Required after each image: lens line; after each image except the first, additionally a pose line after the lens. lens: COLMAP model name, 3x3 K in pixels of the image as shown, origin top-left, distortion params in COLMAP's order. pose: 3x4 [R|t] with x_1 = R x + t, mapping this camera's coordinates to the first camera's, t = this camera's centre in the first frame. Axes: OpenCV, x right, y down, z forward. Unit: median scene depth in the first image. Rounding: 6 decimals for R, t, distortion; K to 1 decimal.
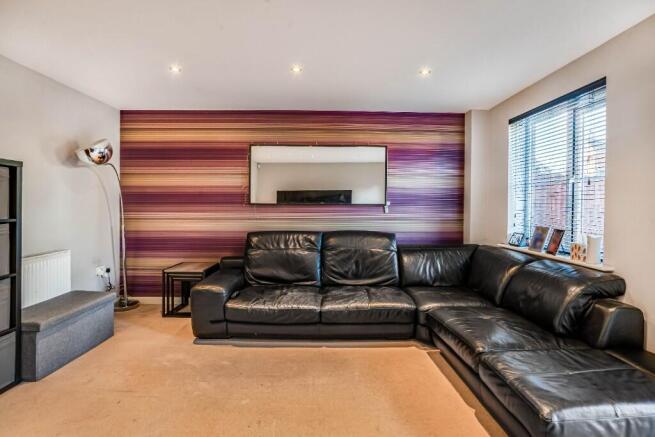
lens RADIAL K [[308.3, 0, 327.5], [0, 308.3, 218.5], [0, 0, 1]] dist [-0.051466, 0.019433]
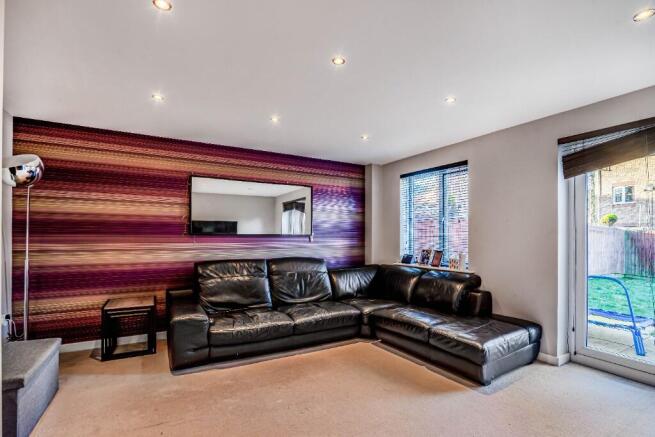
lens RADIAL K [[307.6, 0, 320.7], [0, 307.6, 239.2], [0, 0, 1]] dist [-0.022496, 0.000306]
pose [[0.883046, -0.006810, 0.469237, -0.399858], [0.021201, 0.999453, -0.025393, 0.003798], [-0.468807, 0.032371, 0.882707, -0.088322]]
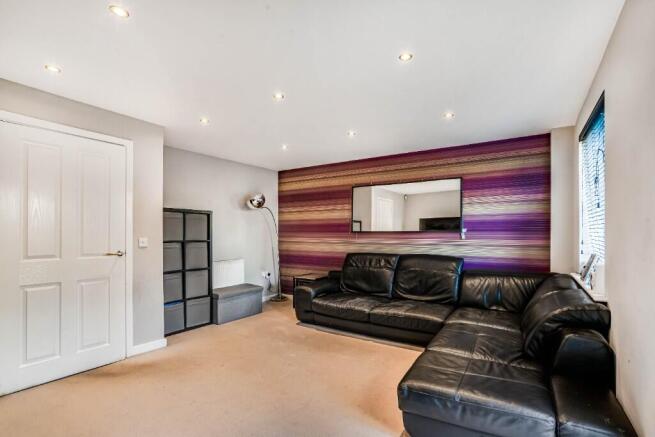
lens RADIAL K [[298.5, 0, 343.6], [0, 298.5, 241.7], [0, 0, 1]] dist [-0.062455, 0.000054]
pose [[0.841049, 0.009572, -0.540874, 0.463827], [-0.018030, 0.999784, -0.010343, 0.011125], [0.540658, 0.018451, 0.841040, -0.102588]]
